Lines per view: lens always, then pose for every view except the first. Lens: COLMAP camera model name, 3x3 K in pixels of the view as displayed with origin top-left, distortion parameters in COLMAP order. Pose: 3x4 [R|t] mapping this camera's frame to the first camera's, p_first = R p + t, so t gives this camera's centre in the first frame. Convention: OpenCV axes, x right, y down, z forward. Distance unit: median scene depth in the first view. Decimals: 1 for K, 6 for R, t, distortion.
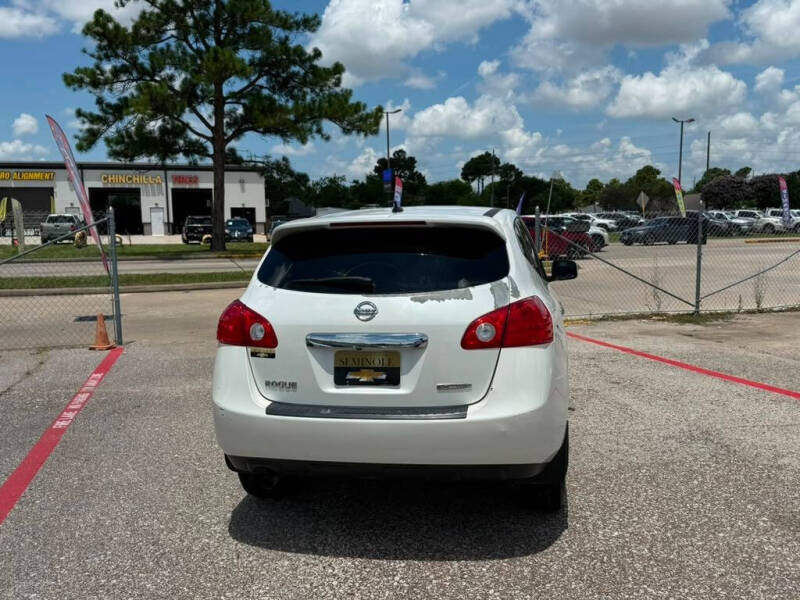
lens RADIAL K [[766.0, 0, 406.2], [0, 766.0, 303.9], [0, 0, 1]] dist [0.178071, -0.389937]
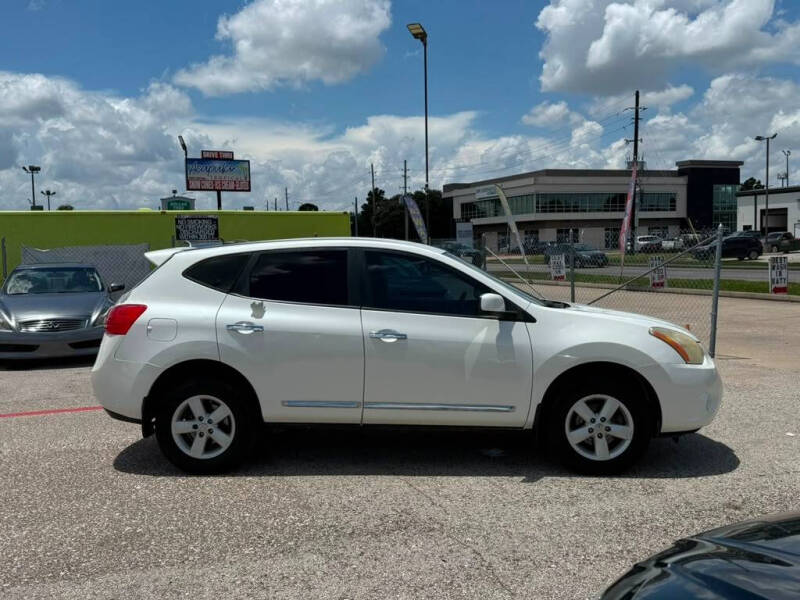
lens RADIAL K [[761.0, 0, 398.6], [0, 761.0, 304.1], [0, 0, 1]] dist [0.169898, -0.329211]
pose [[0.119685, 0.081510, -0.989460, 0.189612], [-0.085842, 0.993741, 0.071479, -0.017965], [0.989094, 0.076382, 0.125933, 0.146526]]
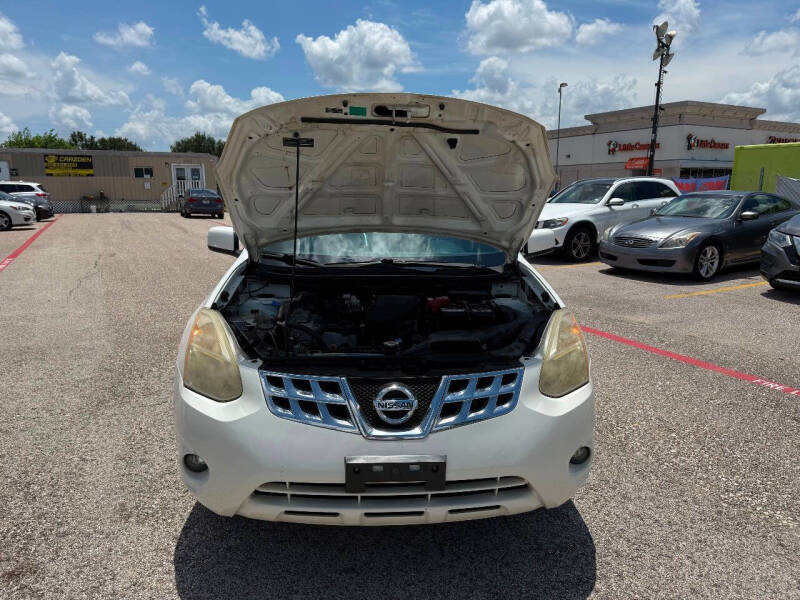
lens RADIAL K [[570.5, 0, 403.2], [0, 570.5, 300.2], [0, 0, 1]] dist [0.010516, -0.006704]
pose [[-0.970760, 0.056463, -0.233319, 0.031175], [-0.015734, 0.954890, 0.296544, -0.028793], [0.239537, 0.291544, -0.926080, 0.291008]]
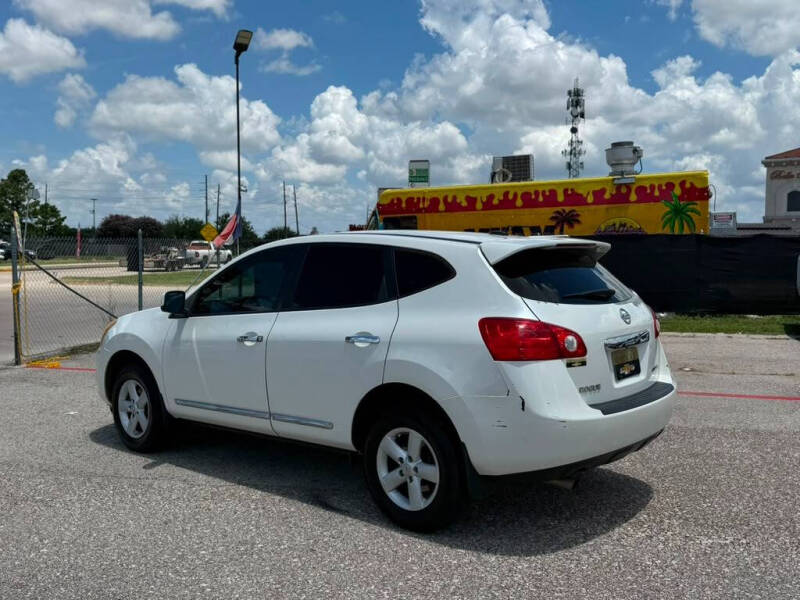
lens RADIAL K [[763.2, 0, 404.5], [0, 763.2, 300.0], [0, 0, 1]] dist [0.175615, -0.352136]
pose [[0.500485, -0.044387, 0.864606, -0.135243], [0.082400, 0.996593, 0.003465, -0.005158], [-0.861815, 0.069509, 0.502438, 0.072052]]
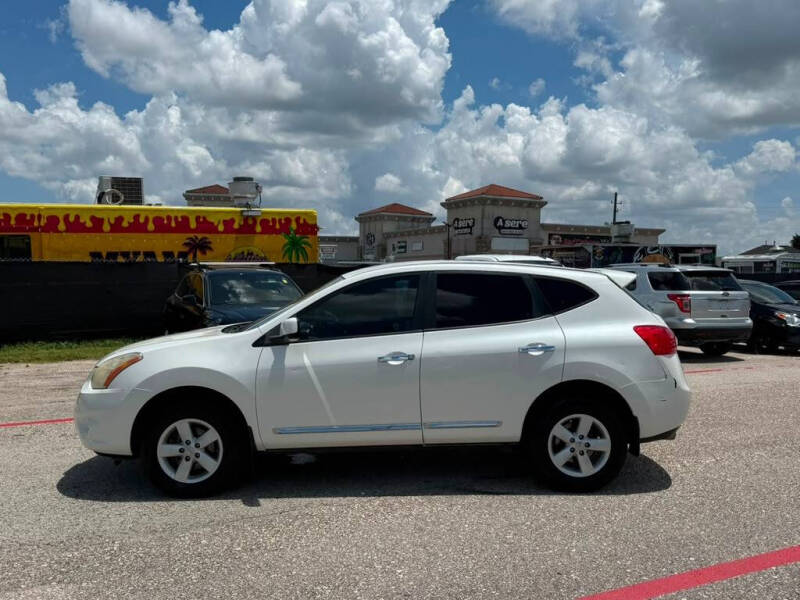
lens RADIAL K [[761.0, 0, 398.6], [0, 761.0, 304.1], [0, 0, 1]] dist [0.169898, -0.329211]
pose [[-0.215172, -0.023986, 0.976282, -0.178960], [0.095846, 0.994353, 0.045555, -0.018391], [-0.971861, 0.103375, -0.211658, 0.207033]]
